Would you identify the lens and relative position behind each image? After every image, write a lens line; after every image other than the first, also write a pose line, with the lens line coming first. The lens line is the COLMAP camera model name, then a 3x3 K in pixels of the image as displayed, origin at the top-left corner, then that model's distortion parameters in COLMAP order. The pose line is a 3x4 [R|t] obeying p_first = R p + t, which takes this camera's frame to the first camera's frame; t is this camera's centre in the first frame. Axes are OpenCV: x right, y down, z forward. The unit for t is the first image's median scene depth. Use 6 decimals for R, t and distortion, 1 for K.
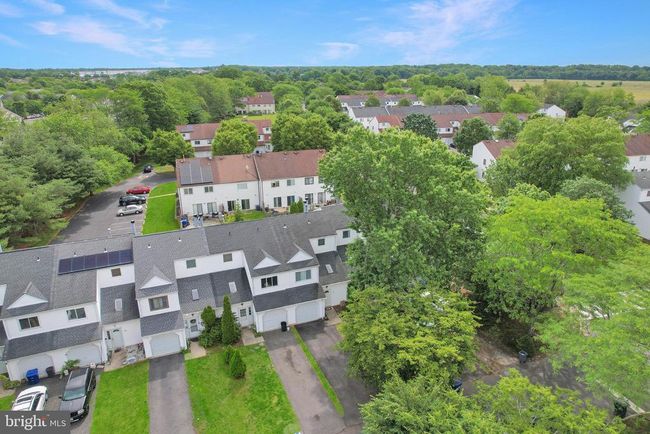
lens RADIAL K [[413.3, 0, 334.8], [0, 413.3, 217.6], [0, 0, 1]] dist [-0.066162, 0.051953]
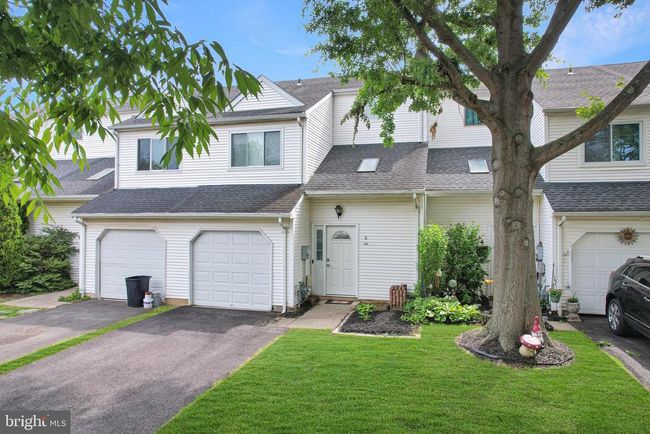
lens RADIAL K [[423.3, 0, 325.0], [0, 423.3, 217.0], [0, 0, 1]] dist [-0.042616, -0.001585]
pose [[0.768914, 0.002963, -0.639345, 0.162821], [-0.199795, 0.951022, -0.235878, 0.252378], [0.607332, 0.309108, 0.731847, 0.828515]]
